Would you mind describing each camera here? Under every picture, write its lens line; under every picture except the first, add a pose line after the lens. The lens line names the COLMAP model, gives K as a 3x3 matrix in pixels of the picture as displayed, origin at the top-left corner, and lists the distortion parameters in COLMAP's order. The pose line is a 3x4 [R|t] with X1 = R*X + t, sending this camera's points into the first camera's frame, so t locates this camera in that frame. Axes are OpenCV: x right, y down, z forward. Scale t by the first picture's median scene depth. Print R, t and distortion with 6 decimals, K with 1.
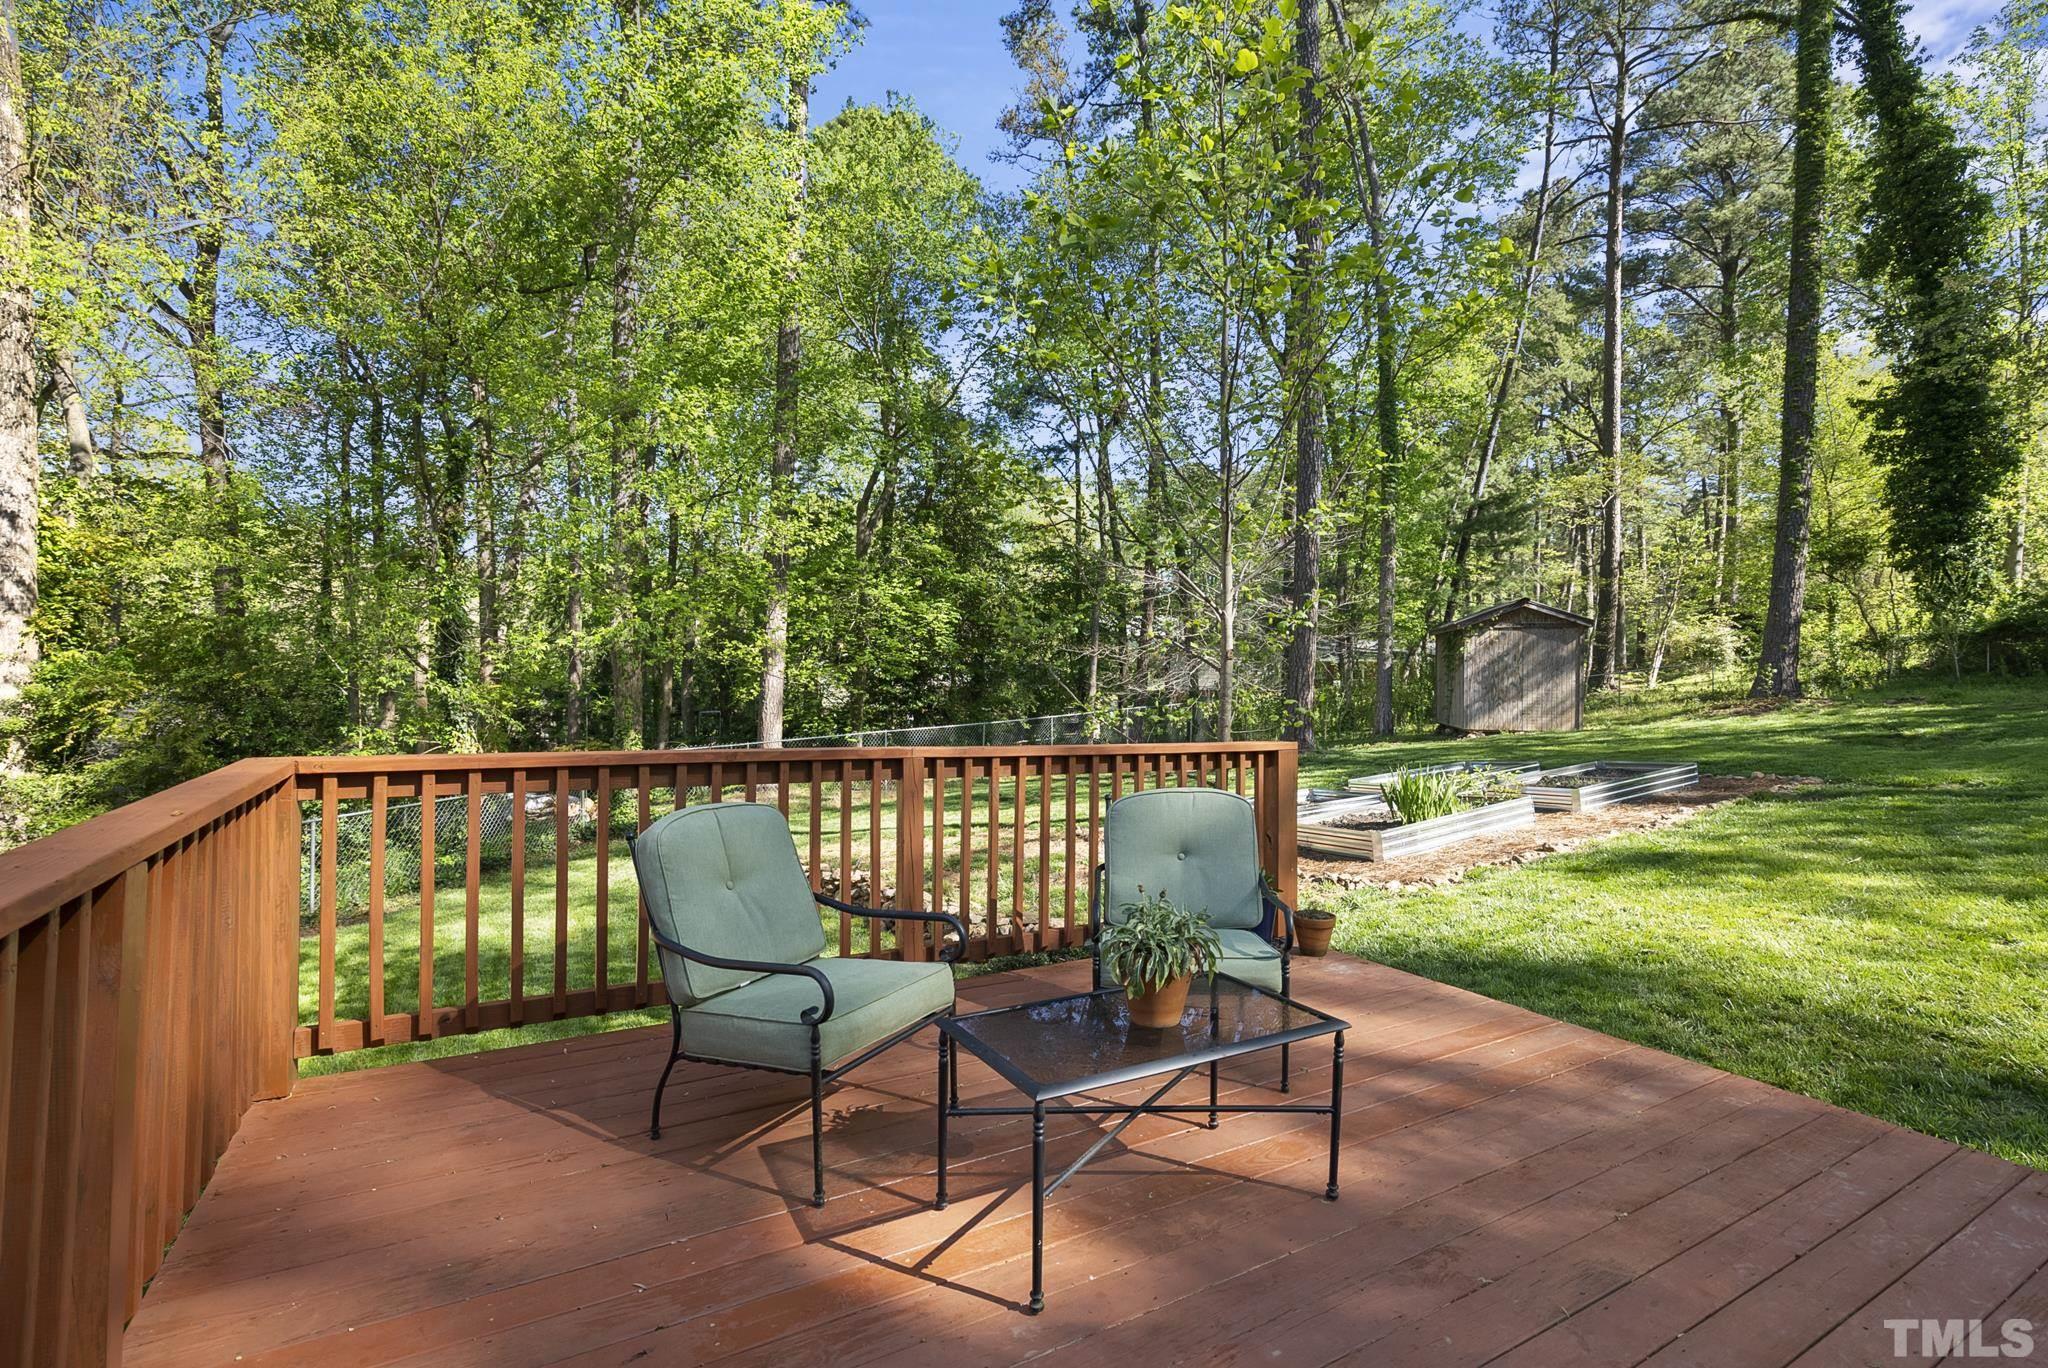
lens RADIAL K [[939.9, 0, 1024.3], [0, 939.9, 678.6], [0, 0, 1]] dist [-0.004129, 0.000241]
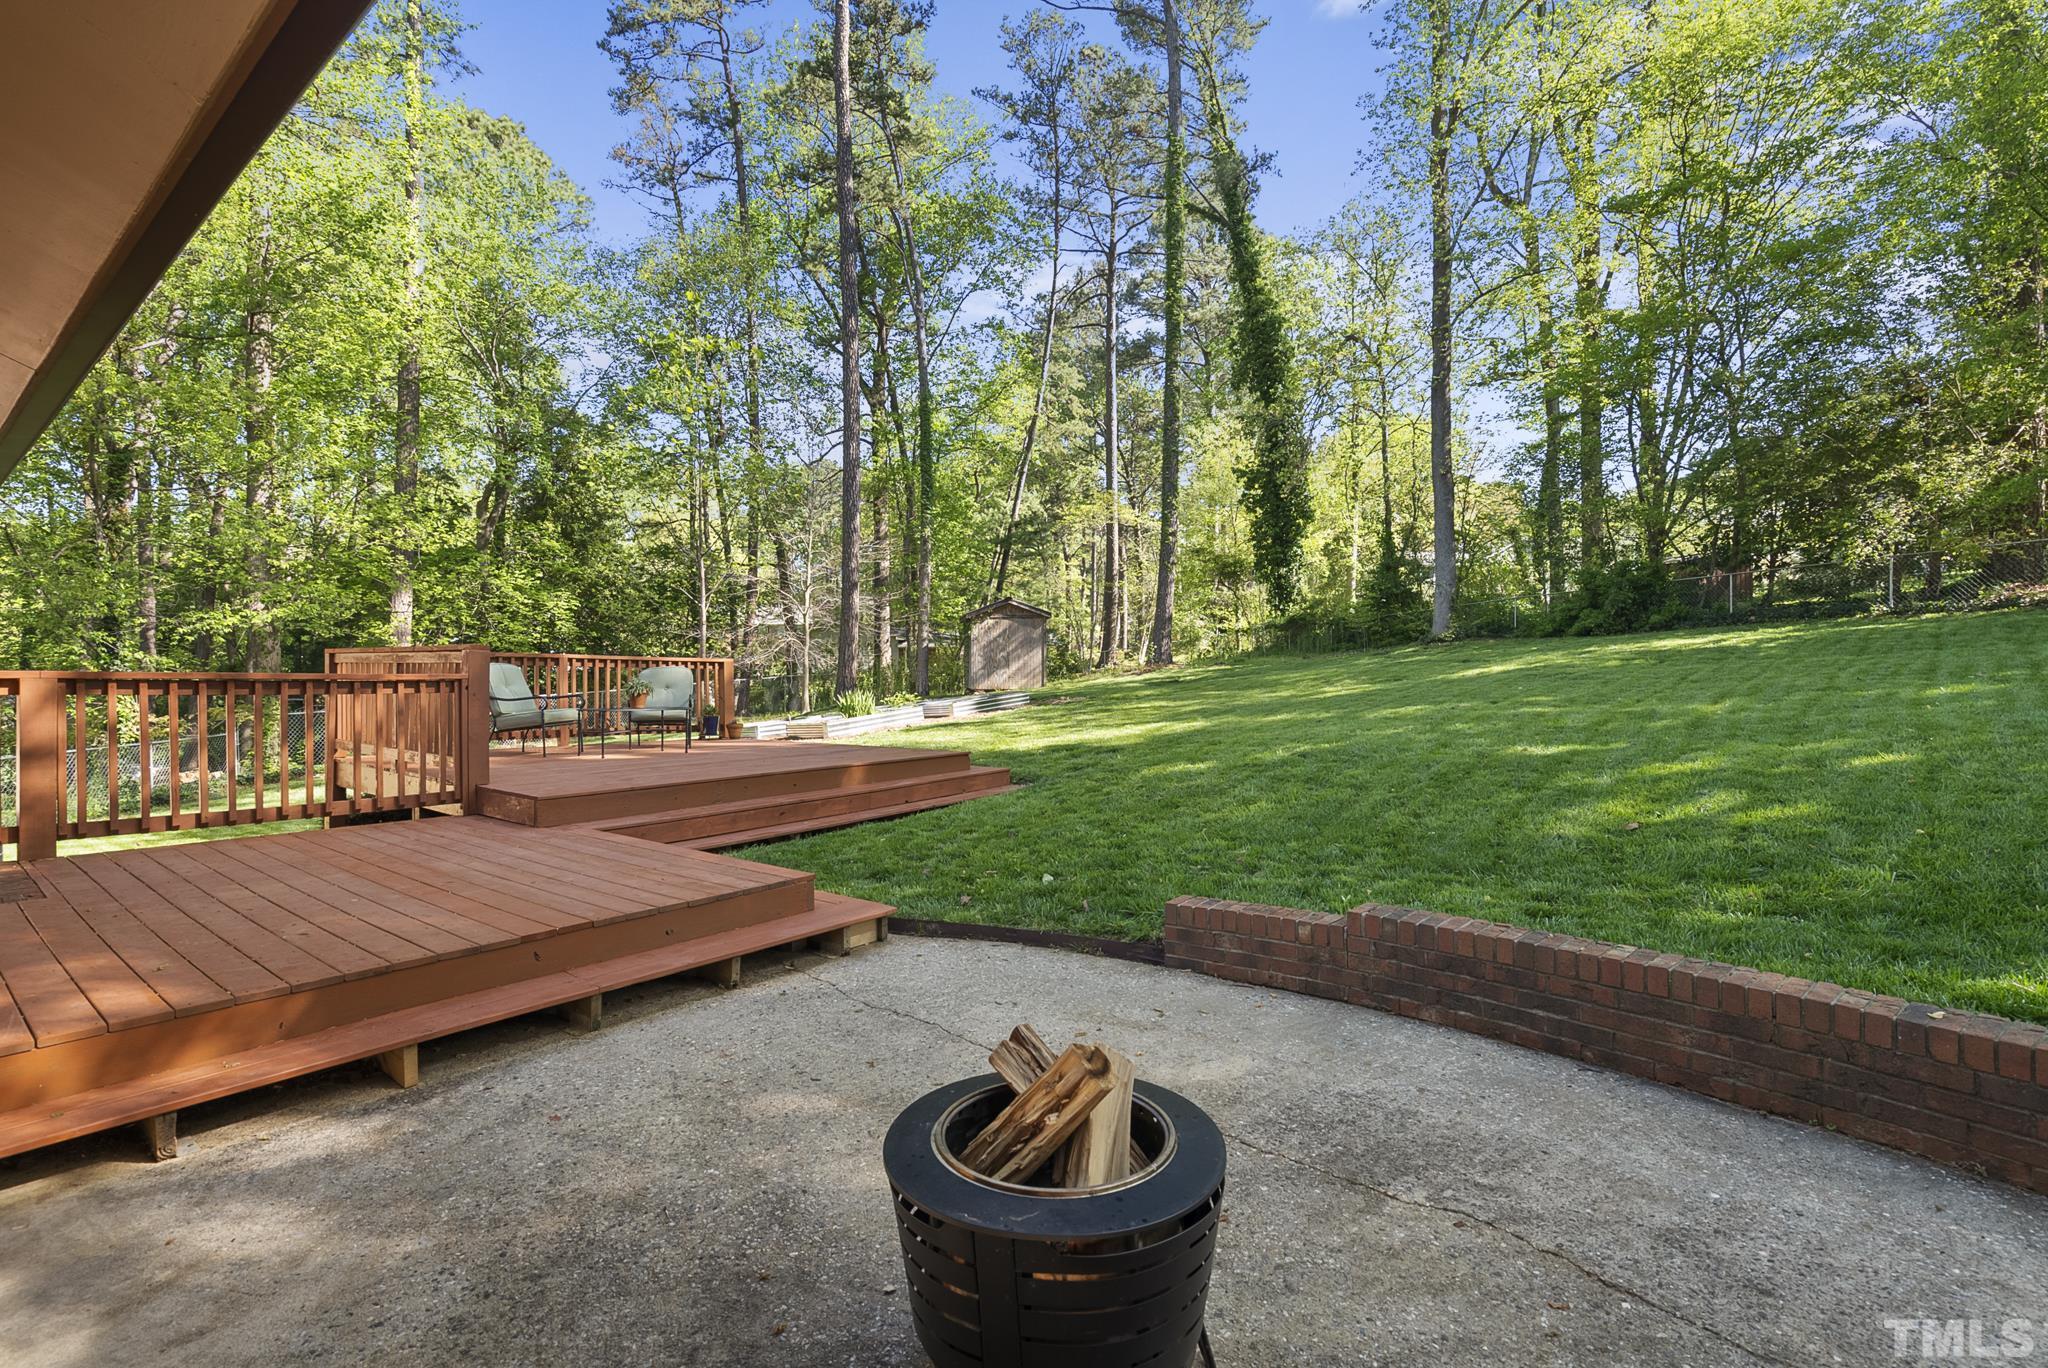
lens RADIAL K [[939.9, 0, 1027.4], [0, 939.9, 682.2], [0, 0, 1]] dist [-0.004129, 0.000241]
pose [[0.929999, -0.015368, 0.367241, 0.019761], [0.008950, 0.999776, 0.019171, 0.013987], [-0.367454, -0.014542, 0.929928, -0.295458]]
